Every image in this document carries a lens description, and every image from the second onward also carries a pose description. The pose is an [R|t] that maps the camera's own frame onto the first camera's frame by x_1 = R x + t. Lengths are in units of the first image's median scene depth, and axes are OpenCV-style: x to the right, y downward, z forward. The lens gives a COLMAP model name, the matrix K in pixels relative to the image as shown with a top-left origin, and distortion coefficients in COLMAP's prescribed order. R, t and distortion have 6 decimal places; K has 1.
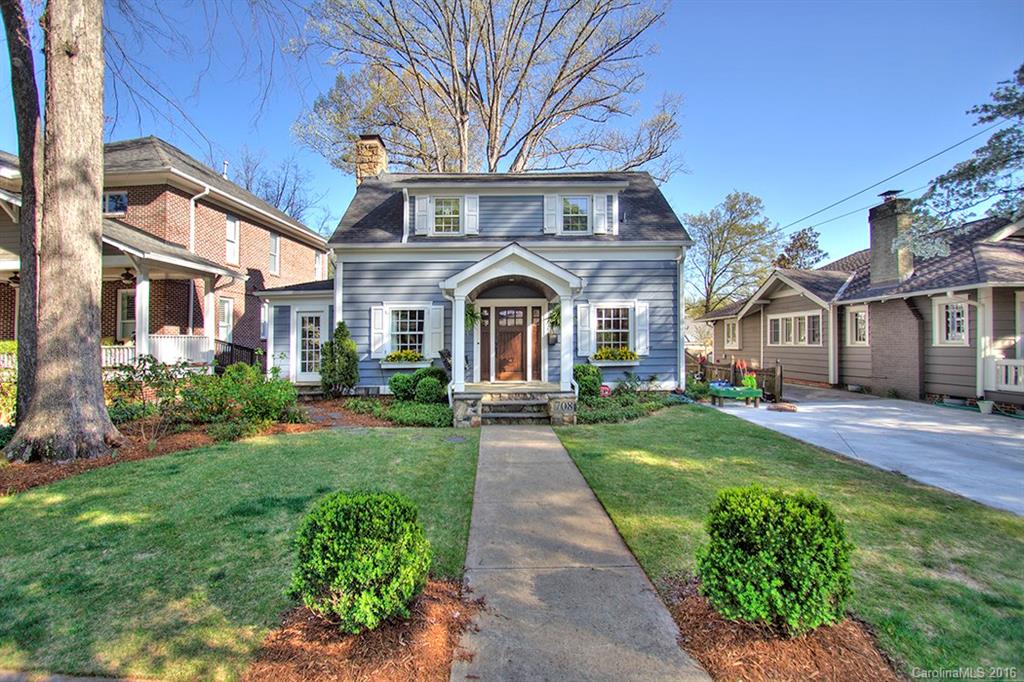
lens RADIAL K [[505.2, 0, 513.2], [0, 505.2, 329.8], [0, 0, 1]] dist [-0.022445, -0.000018]
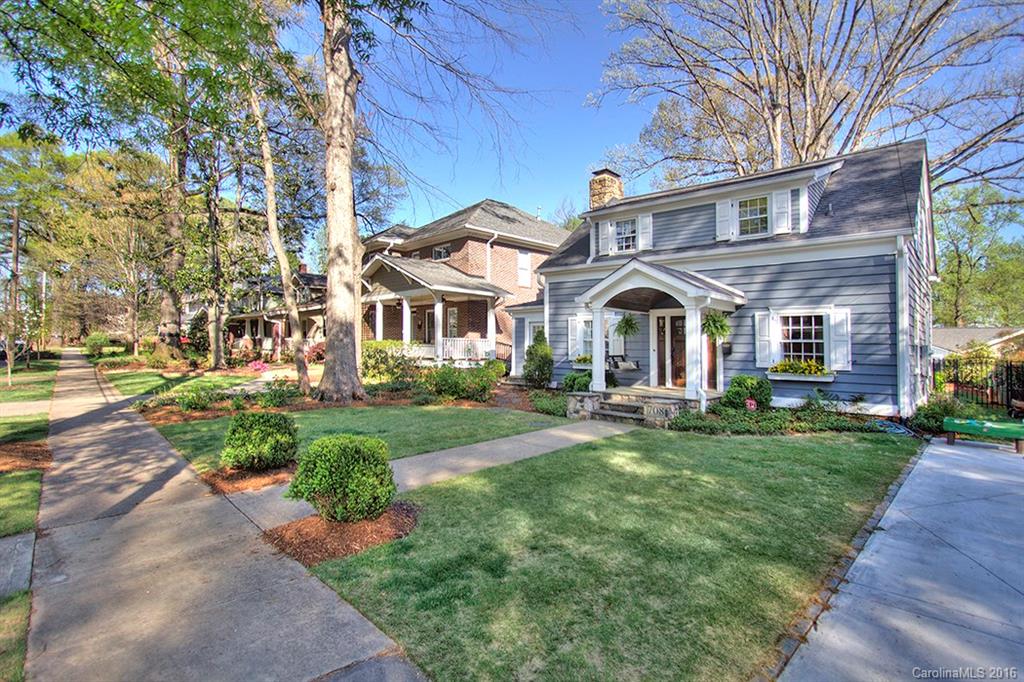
lens RADIAL K [[481.0, 0, 512.0], [0, 481.0, 341.0], [0, 0, 1]] dist [-0.020401, 0.000320]
pose [[0.743409, 0.017939, -0.668596, 0.386680], [-0.011156, 0.999834, 0.014422, -0.004586], [0.668744, -0.003263, 0.743486, 0.035623]]
